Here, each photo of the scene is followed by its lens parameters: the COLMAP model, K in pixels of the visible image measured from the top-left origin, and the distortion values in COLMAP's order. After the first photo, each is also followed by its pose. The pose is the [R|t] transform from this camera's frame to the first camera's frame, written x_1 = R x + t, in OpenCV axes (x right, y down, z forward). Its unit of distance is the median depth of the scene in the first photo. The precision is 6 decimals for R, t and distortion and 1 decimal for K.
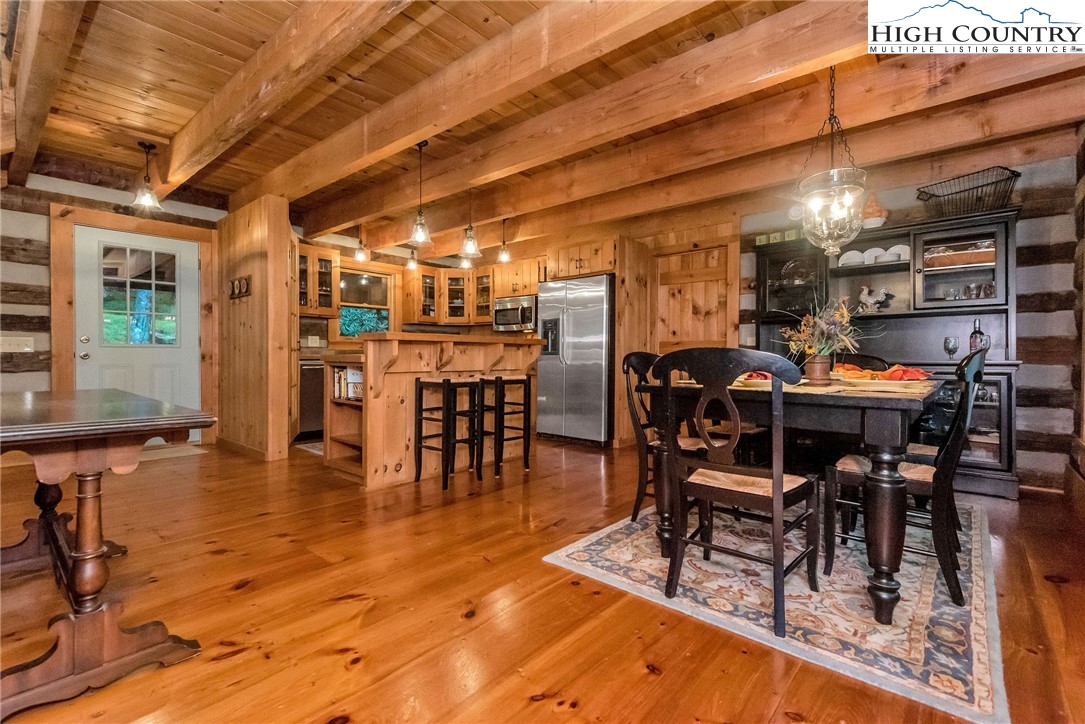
lens RADIAL K [[486.7, 0, 549.3], [0, 486.7, 360.7], [0, 0, 1]] dist [0.018537, -0.009337]
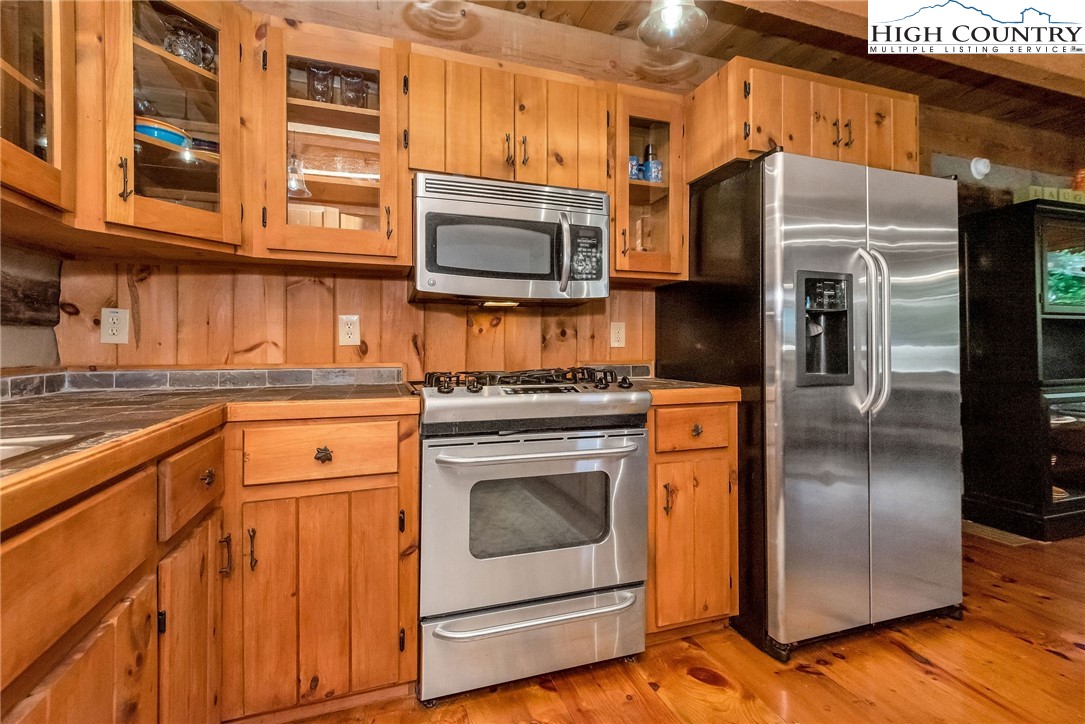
lens RADIAL K [[496.5, 0, 541.3], [0, 496.5, 344.7], [0, 0, 1]] dist [0.022655, 0.000054]
pose [[0.508099, 0.000106, 0.861299, -0.408487], [0.010122, 0.999930, -0.006094, -0.041545], [-0.861239, 0.011814, 0.508063, 1.069647]]
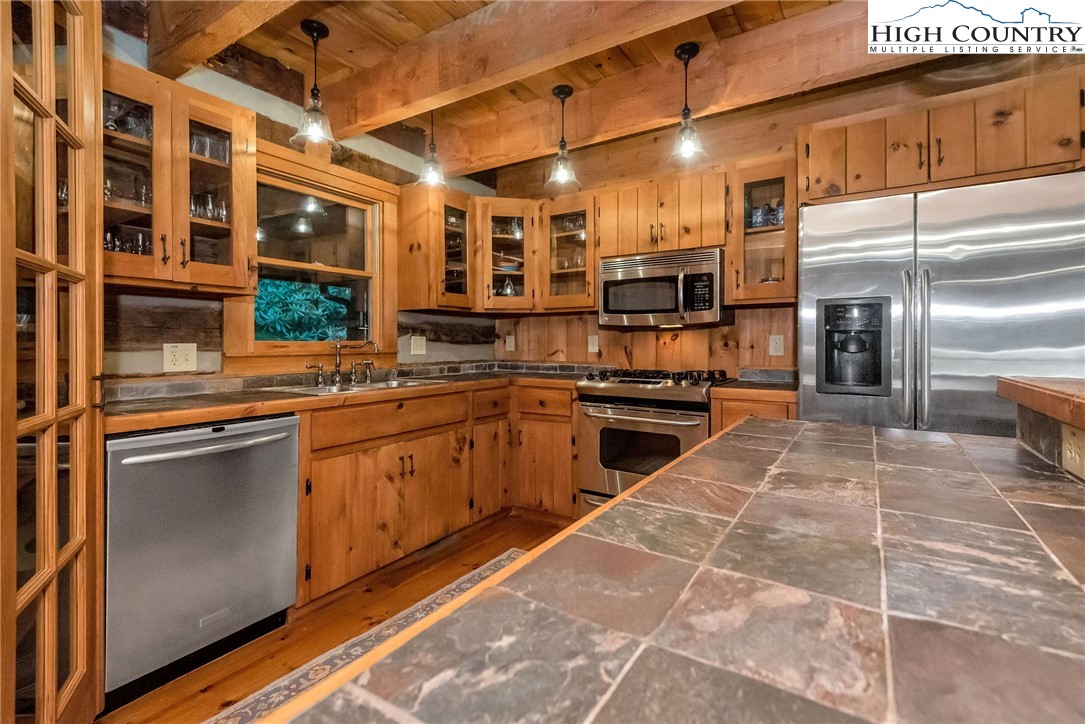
lens RADIAL K [[488.8, 0, 545.1], [0, 488.8, 342.9], [0, 0, 1]] dist [0.014940, -0.000951]
pose [[0.990553, -0.006031, 0.136995, -0.308881], [0.006938, 0.999957, -0.006144, -0.054868], [-0.136952, 0.007037, 0.990553, 0.704299]]
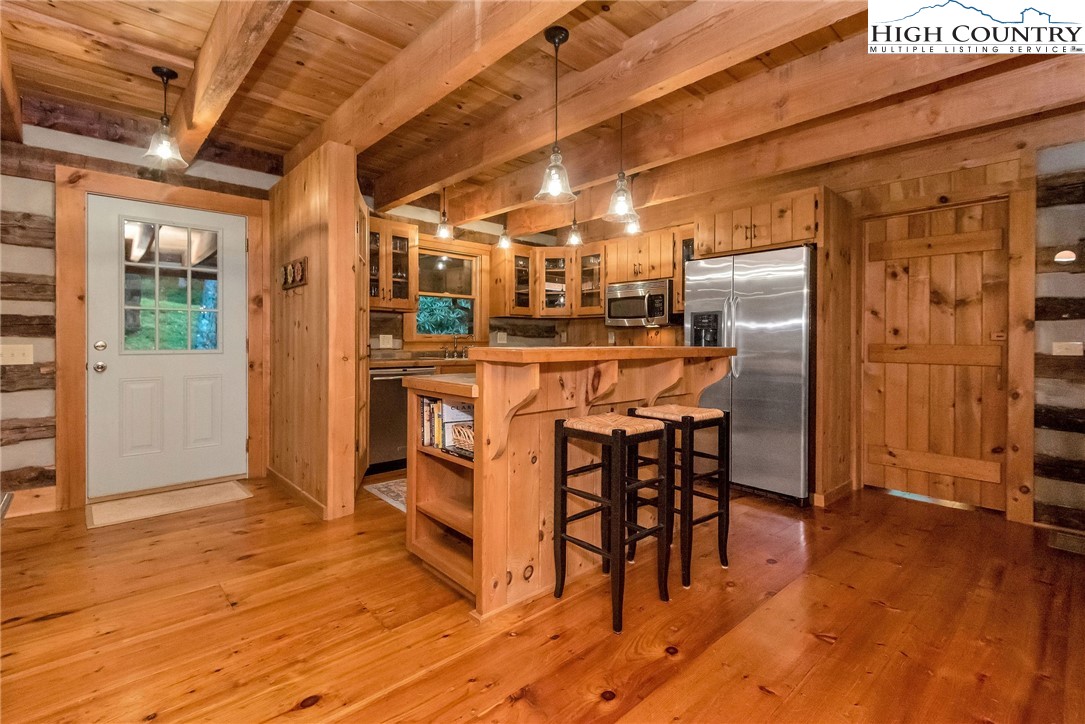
lens RADIAL K [[488.8, 0, 545.1], [0, 488.8, 342.9], [0, 0, 1]] dist [0.014940, -0.000951]
pose [[0.992484, 0.001696, -0.122366, -0.153129], [-0.002270, 0.999987, -0.004545, -0.040195], [0.122357, 0.004788, 0.992475, 0.289204]]
